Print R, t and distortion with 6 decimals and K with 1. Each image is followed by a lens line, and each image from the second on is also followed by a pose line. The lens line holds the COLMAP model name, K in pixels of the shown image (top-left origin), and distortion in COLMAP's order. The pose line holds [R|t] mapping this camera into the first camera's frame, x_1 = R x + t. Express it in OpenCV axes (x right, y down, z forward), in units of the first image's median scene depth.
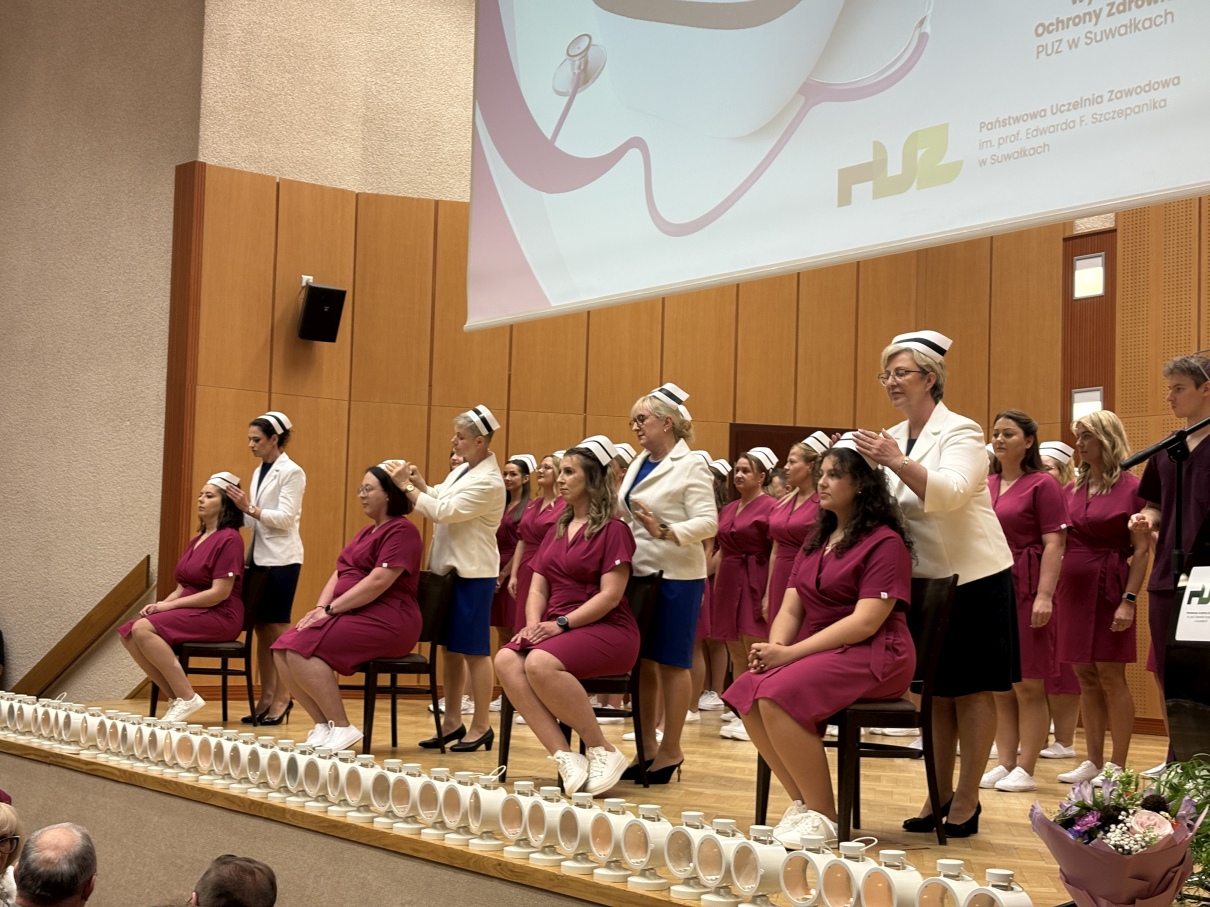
lens RADIAL K [[1809.4, 0, 585.3], [0, 1809.4, 471.0], [0, 0, 1]] dist [0.082355, 0.000000]
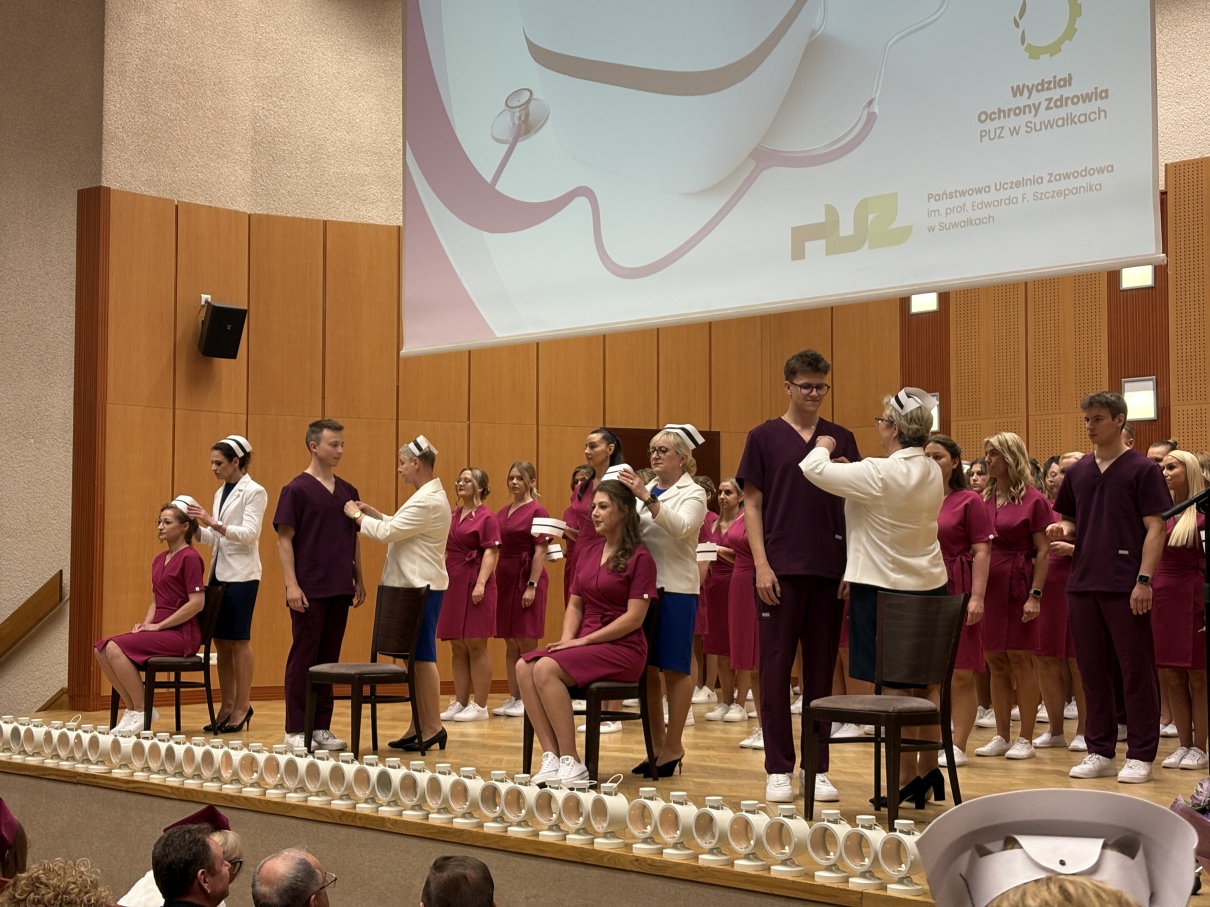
lens RADIAL K [[1809.4, 0, 586.8], [0, 1809.4, 450.3], [0, 0, 1]] dist [0.082355, 0.000000]
pose [[0.986443, -0.018706, 0.163036, -0.166103], [0.017473, 0.999807, 0.008992, -0.036780], [-0.163173, -0.006021, 0.986579, -0.093802]]
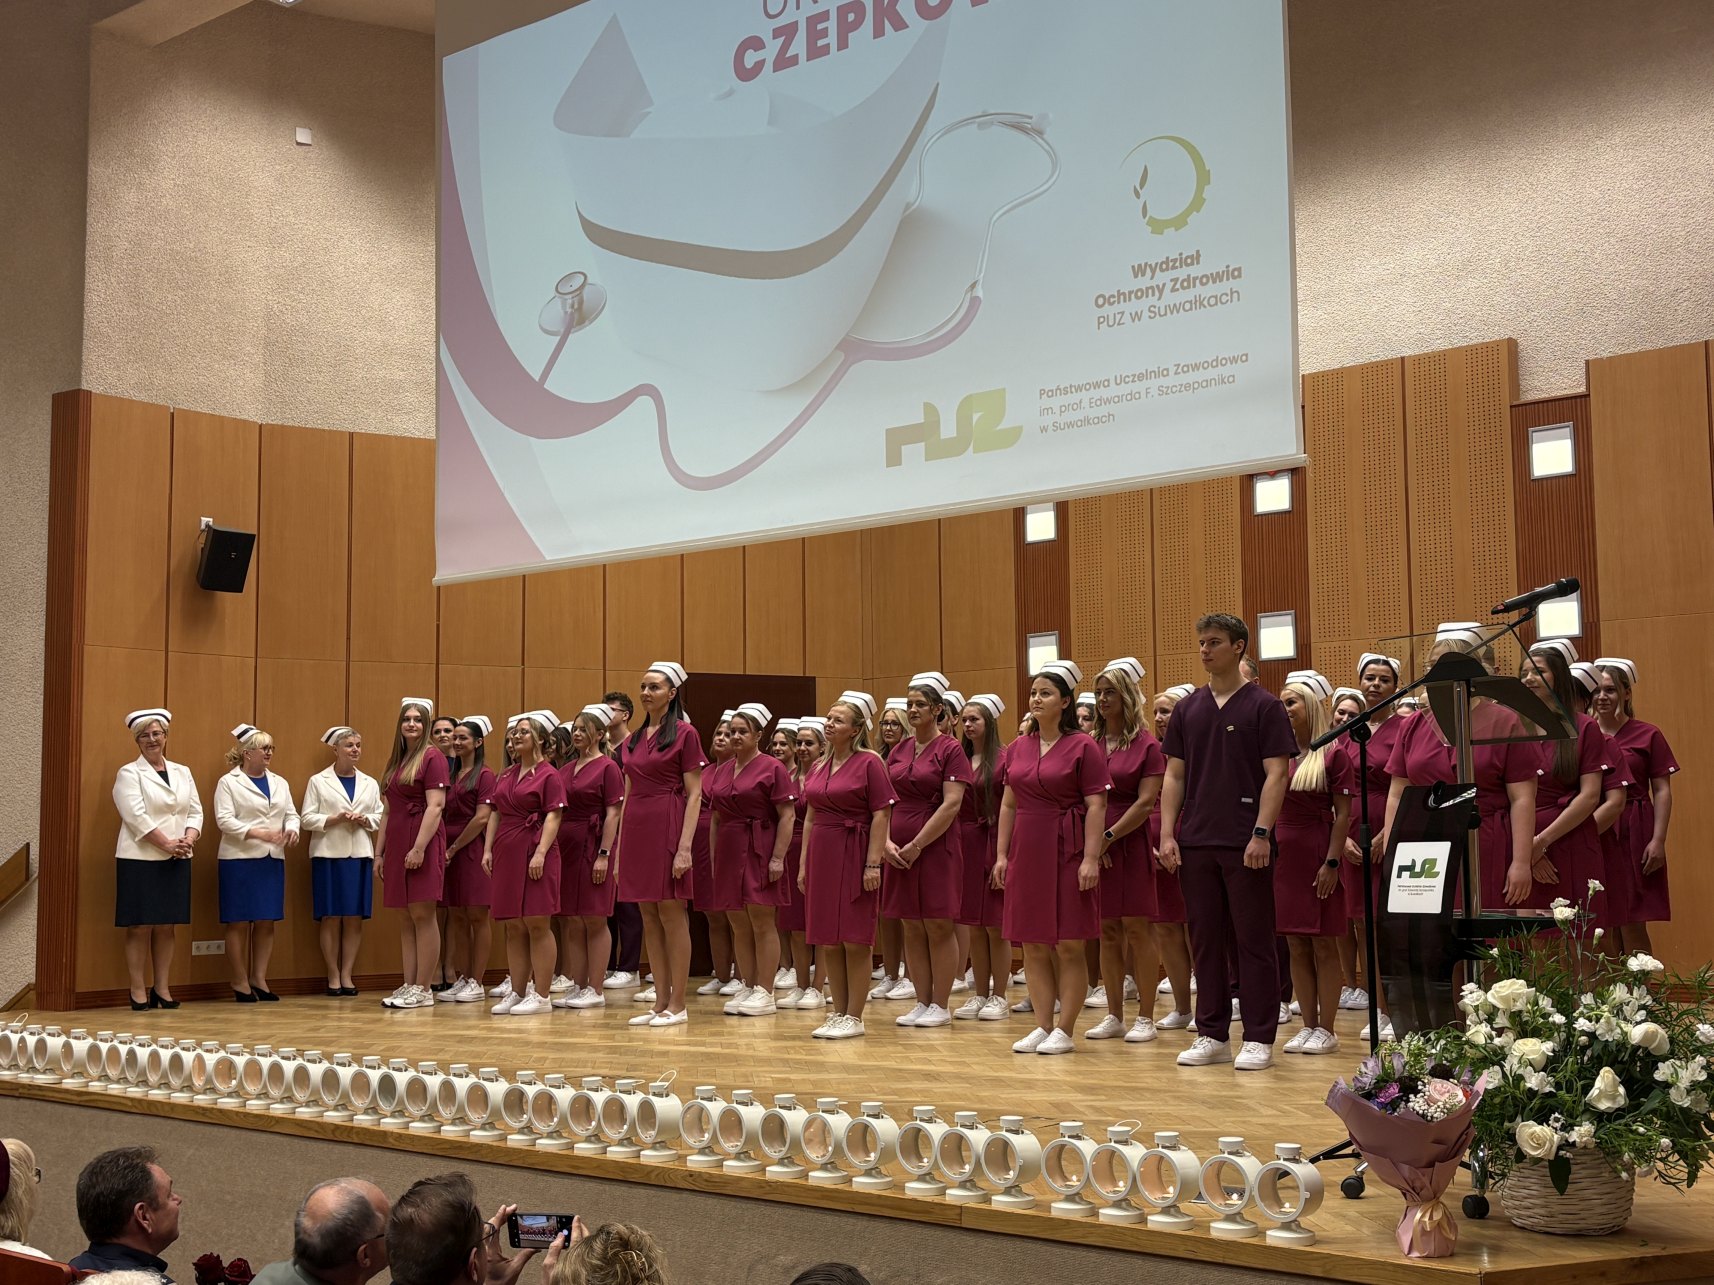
lens RADIAL K [[1991.3, 0, 861.3], [0, 1991.3, 661.6], [0, 0, 1]] dist [0.030500, 0.000000]
pose [[0.967772, -0.018408, 0.251153, -0.137979], [0.023174, 0.999603, -0.016029, -0.022292], [-0.250759, 0.021332, 0.967815, -0.030662]]
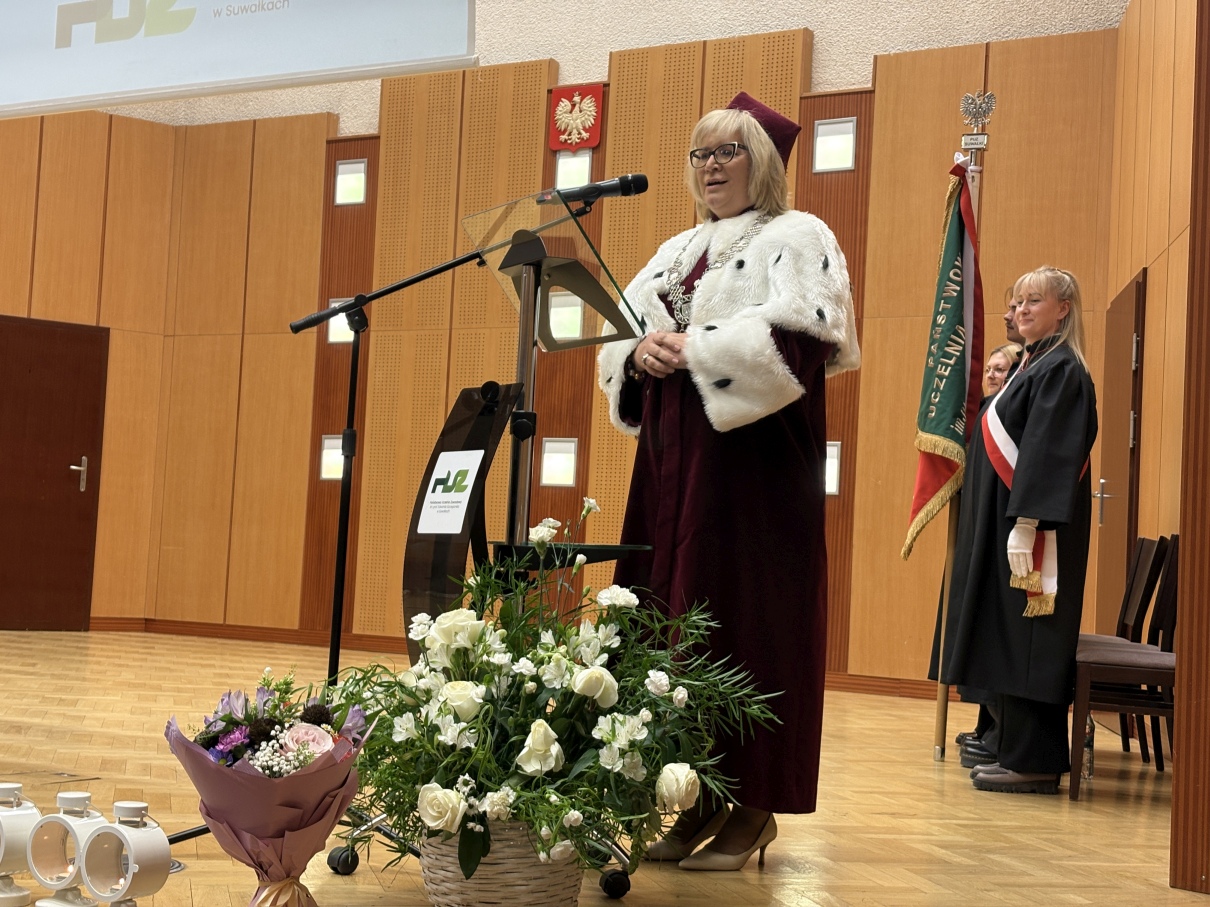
lens RADIAL K [[1809.4, 0, 608.4], [0, 1809.4, 462.4], [0, 0, 1]] dist [0.082355, 0.000000]
pose [[0.919511, 0.037254, 0.391294, 0.045673], [-0.050630, 0.998431, 0.023920, 0.017263], [-0.389789, -0.041806, 0.919955, 0.081688]]
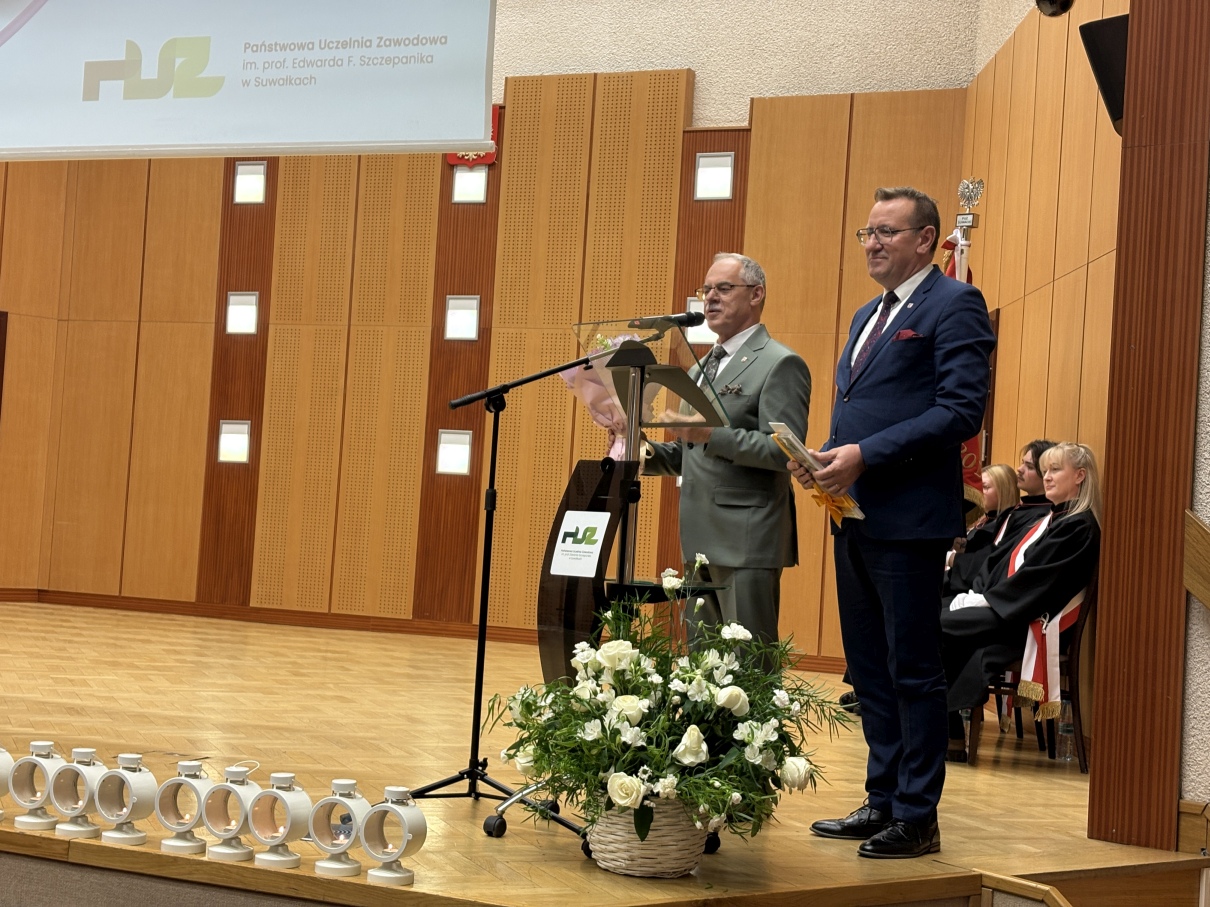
lens RADIAL K [[1809.4, 0, 602.9], [0, 1809.4, 462.7], [0, 0, 1]] dist [0.082355, 0.000000]
pose [[0.859557, 0.037933, 0.509629, -0.106146], [-0.070882, 0.996452, 0.045383, -0.015668], [-0.506100, -0.075133, 0.859196, 0.007153]]
